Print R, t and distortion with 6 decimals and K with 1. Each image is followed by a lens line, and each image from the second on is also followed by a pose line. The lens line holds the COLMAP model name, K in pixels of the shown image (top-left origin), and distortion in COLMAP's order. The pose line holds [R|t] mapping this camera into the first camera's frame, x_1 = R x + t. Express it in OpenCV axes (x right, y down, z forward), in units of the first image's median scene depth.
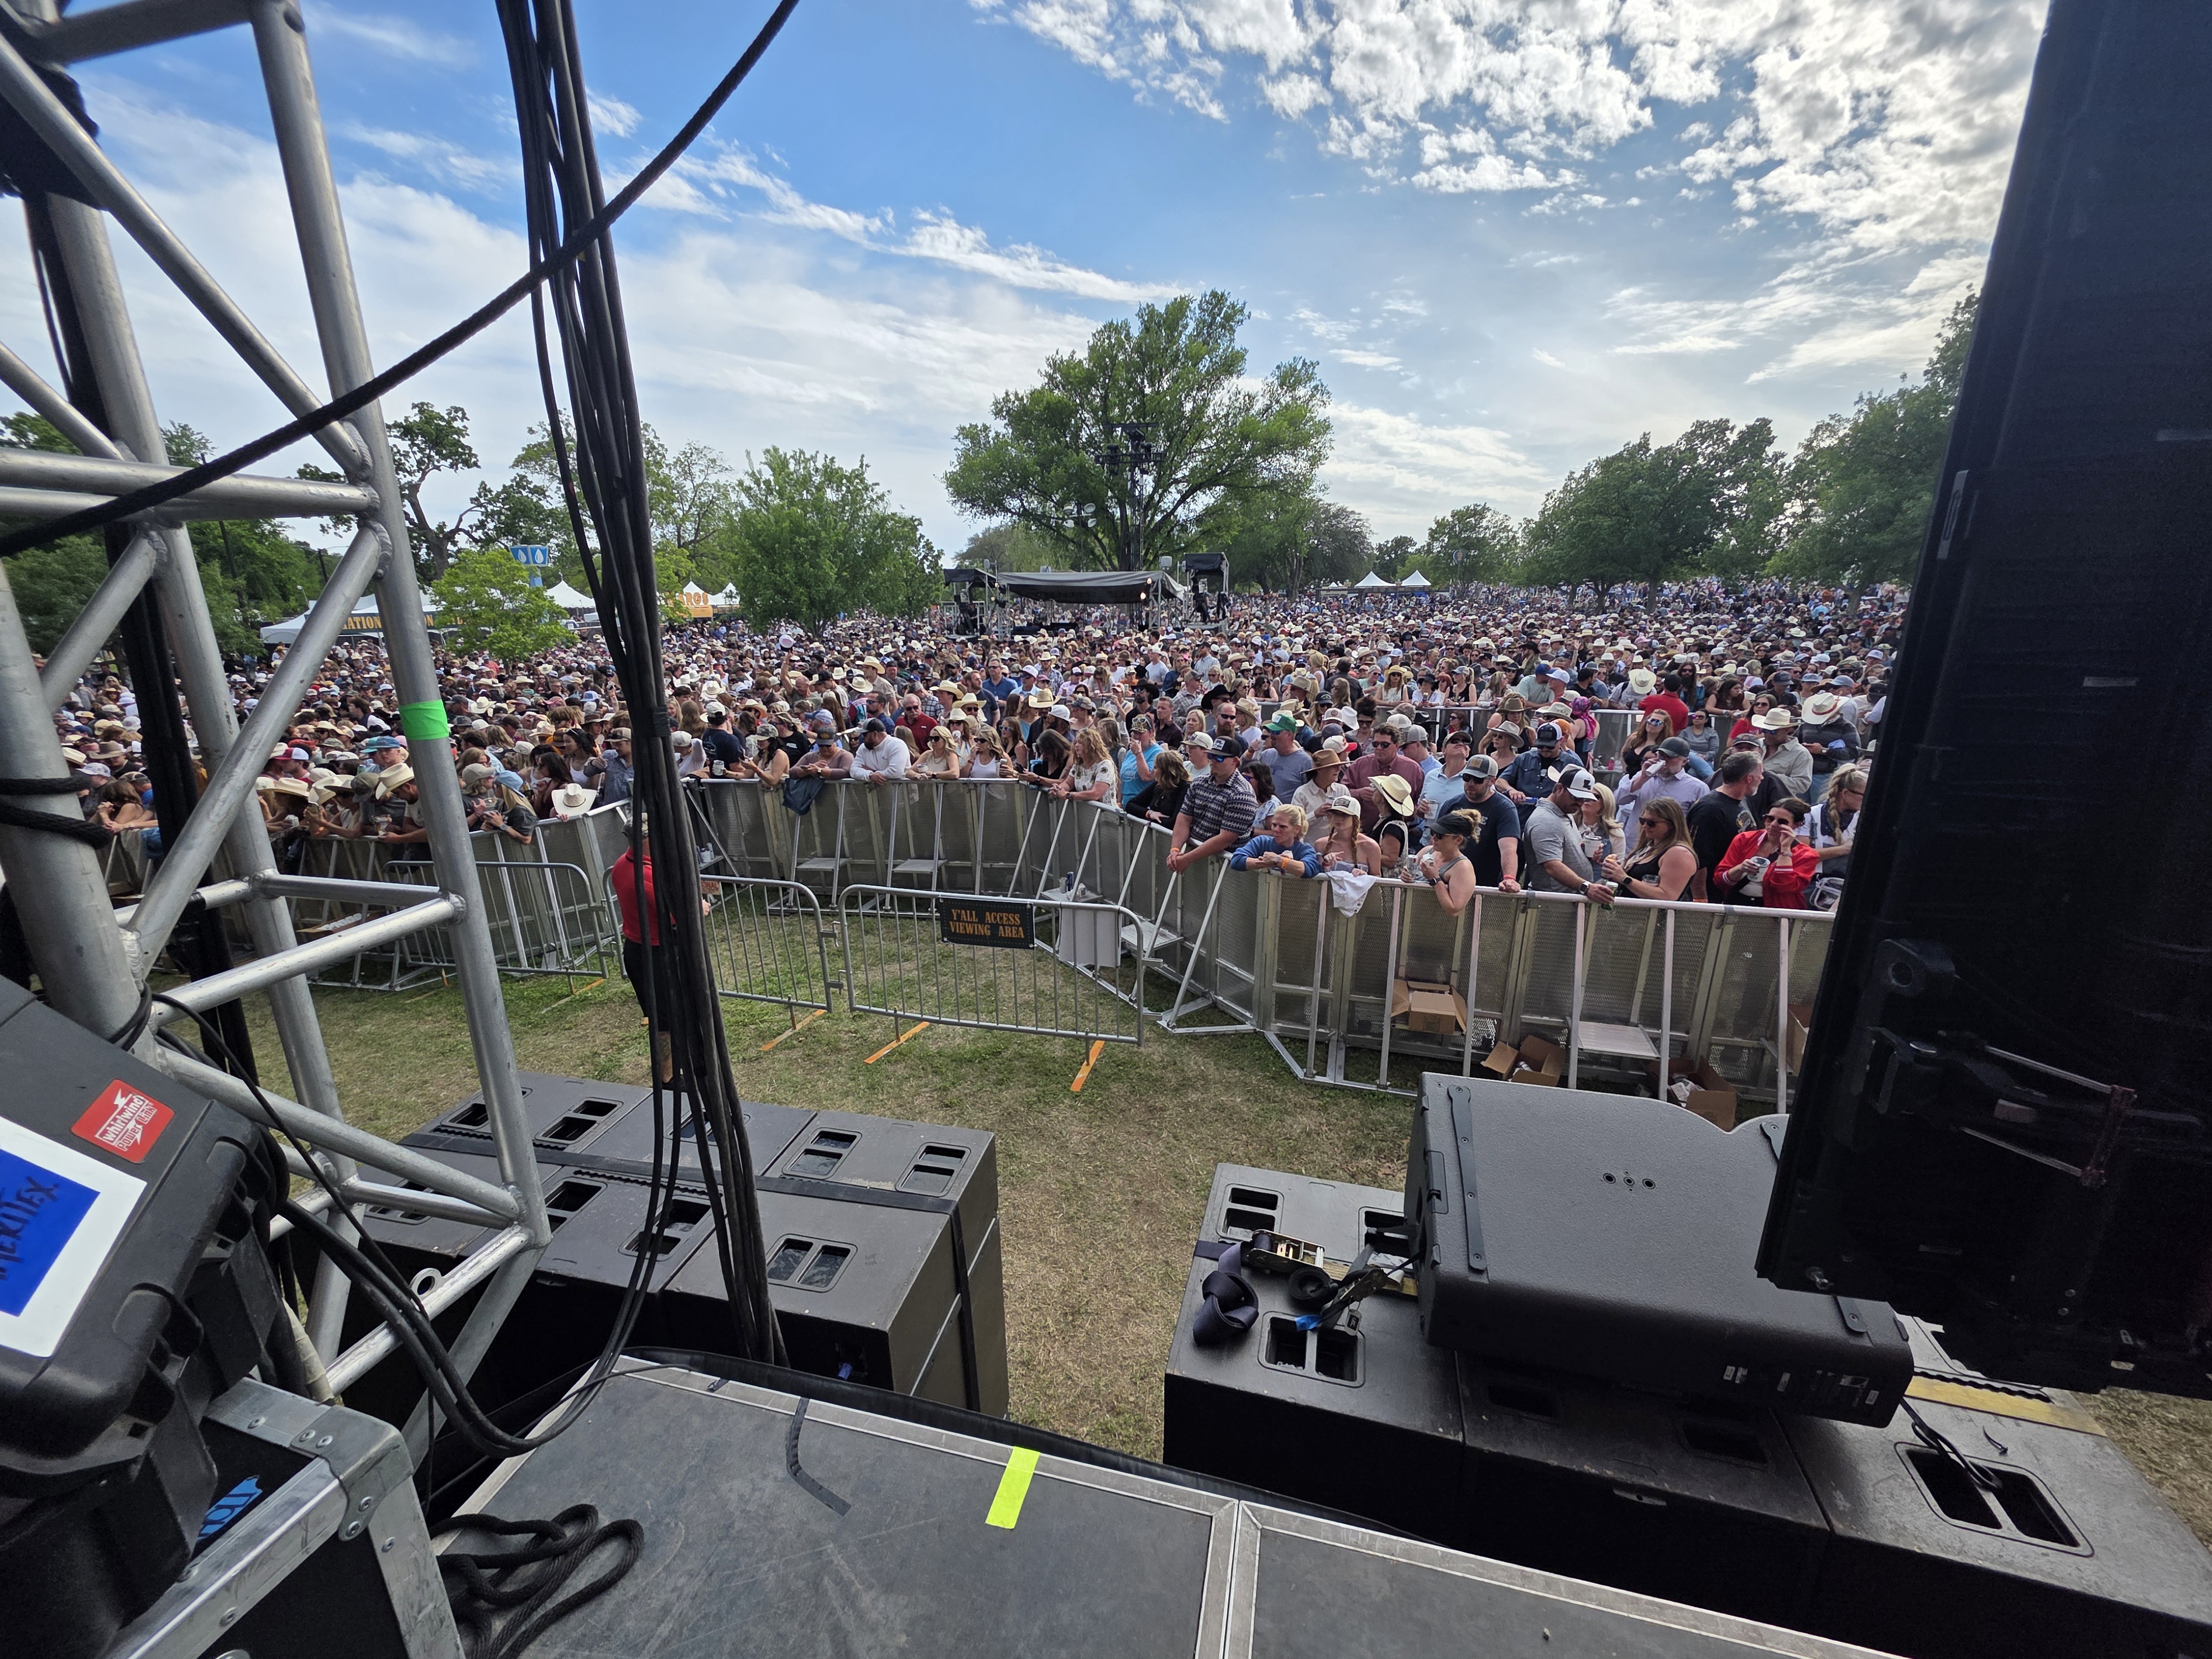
lens RADIAL K [[884.5, 0, 1106.0], [0, 884.5, 829.5], [0, 0, 1]] dist [-0.014690, 0.000222]
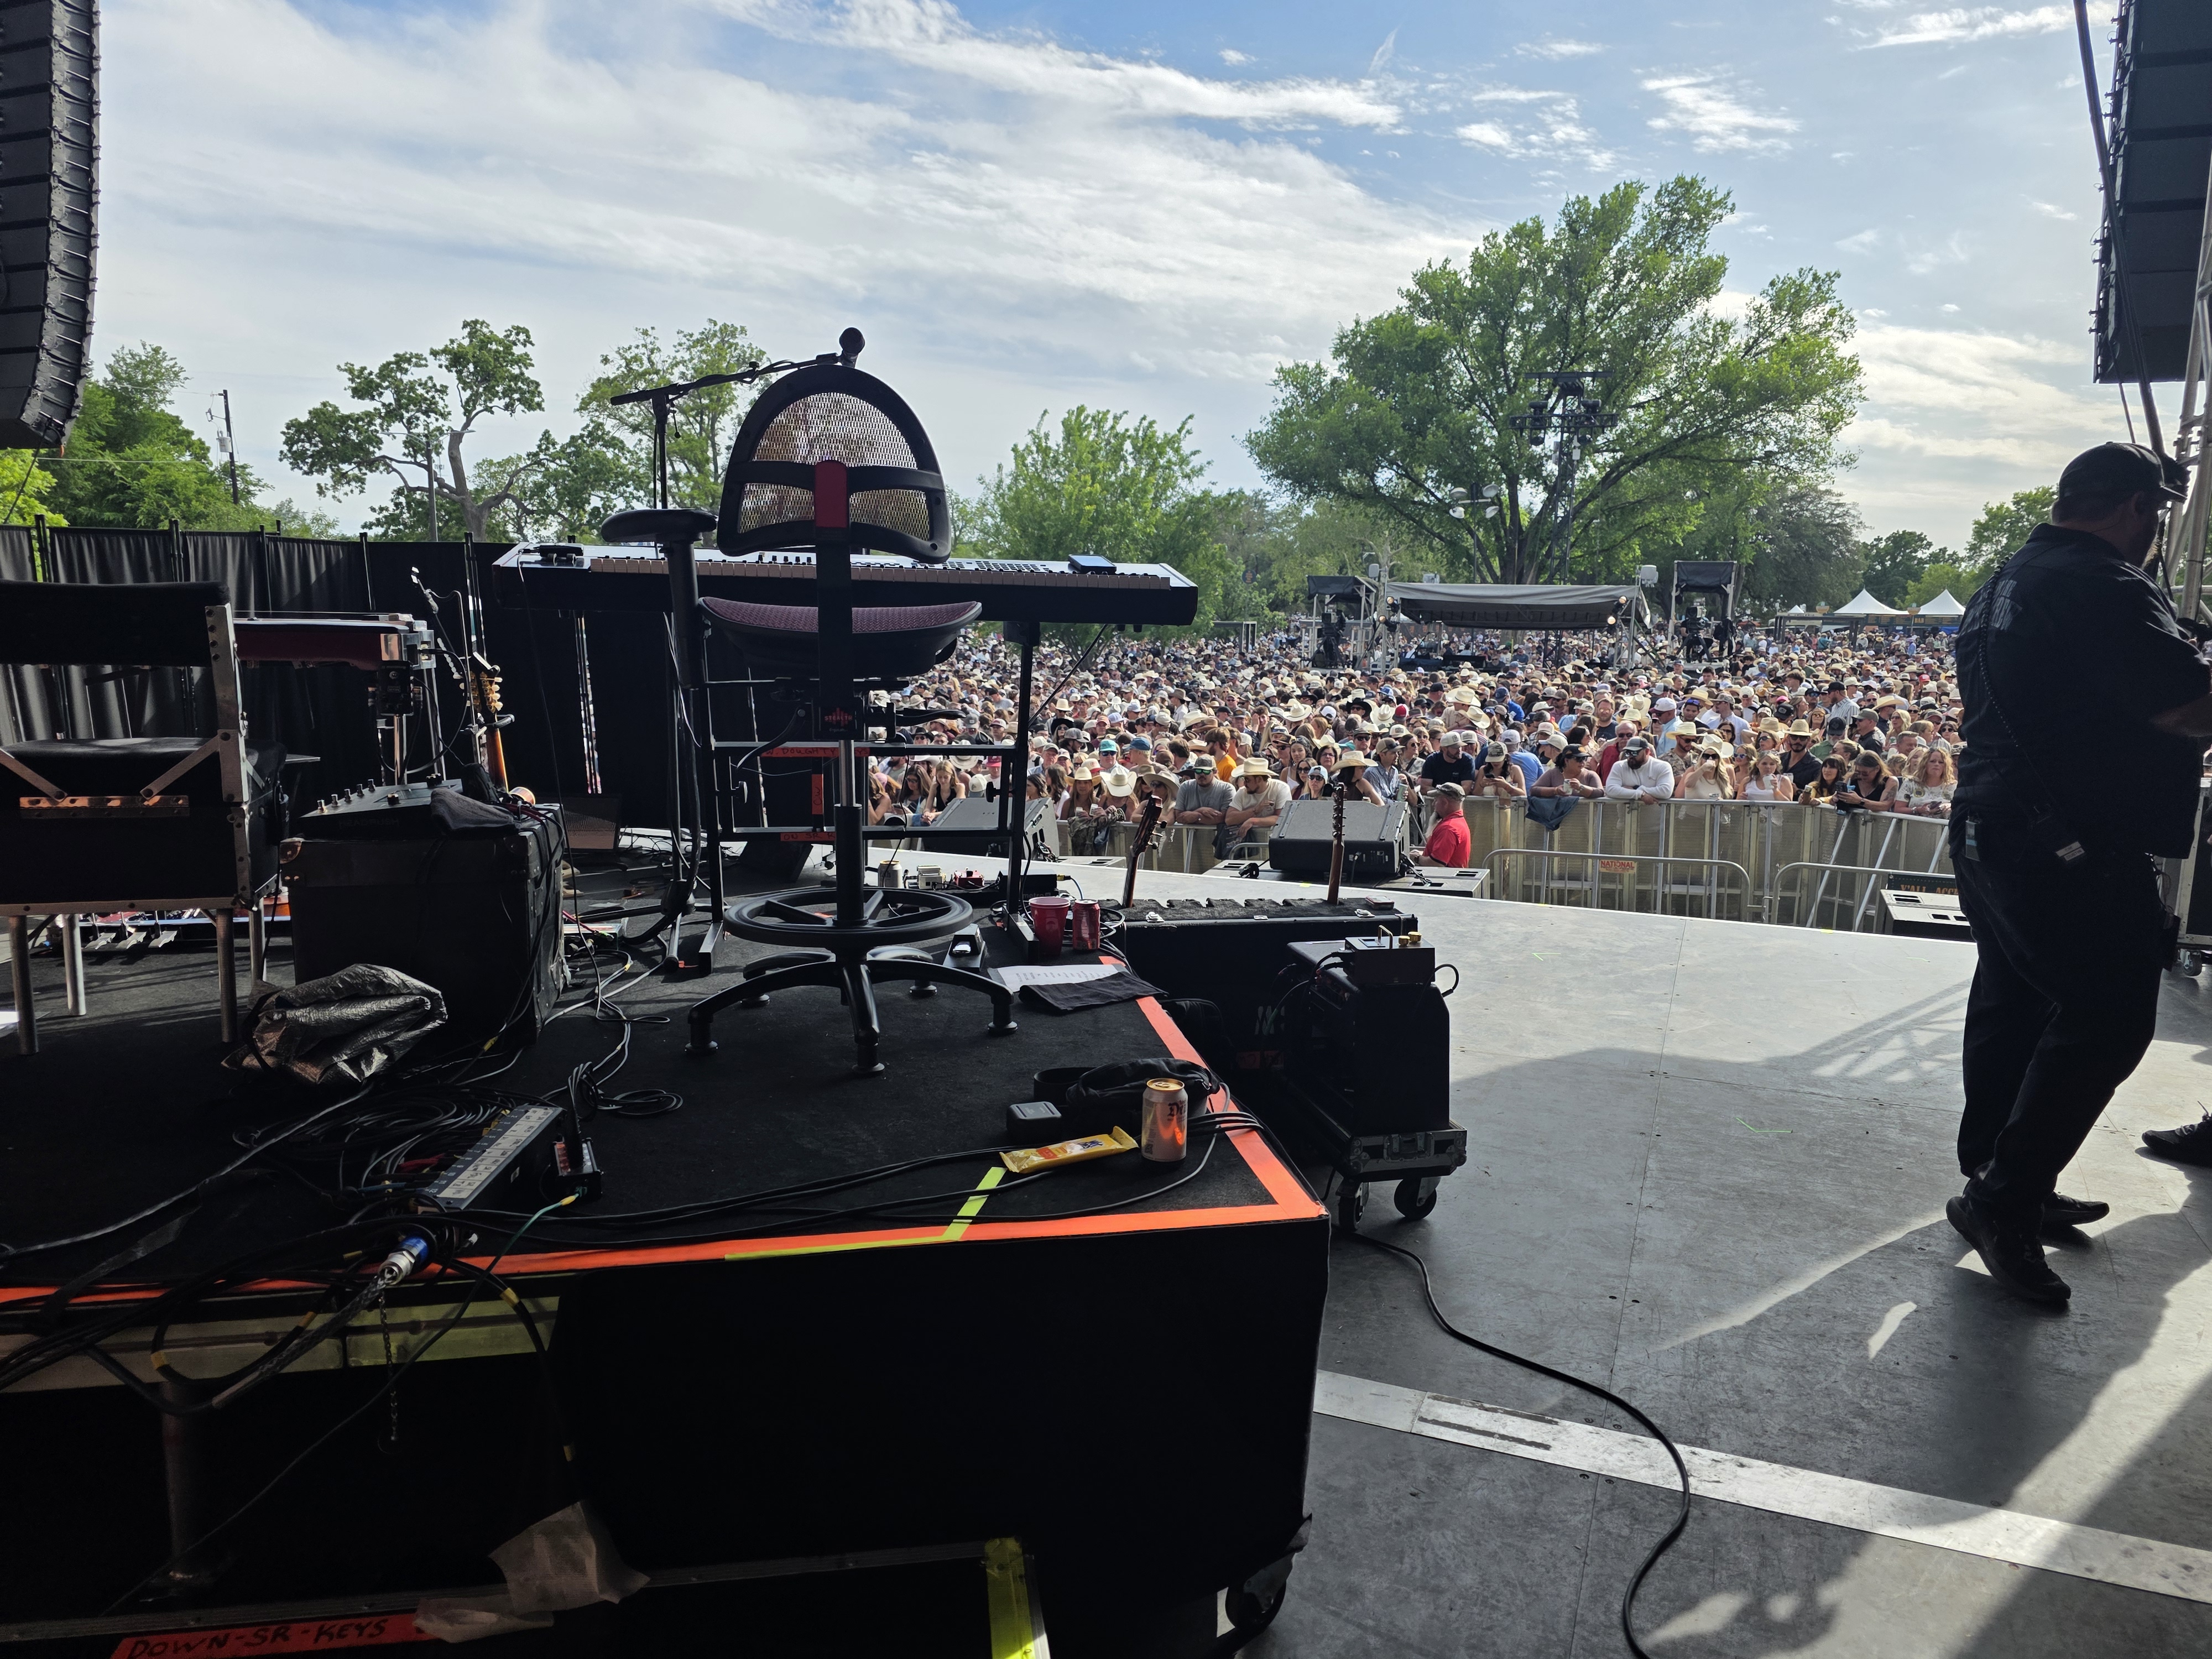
lens RADIAL K [[1526.0, 0, 1106.0], [0, 1526.0, 829.5], [0, 0, 1]] dist [0.004472, -0.000774]
pose [[0.987684, 0.048913, -0.148621, -0.103362], [-0.066124, 0.991374, -0.113162, 0.037169], [0.141804, 0.121596, 0.982398, -0.131372]]
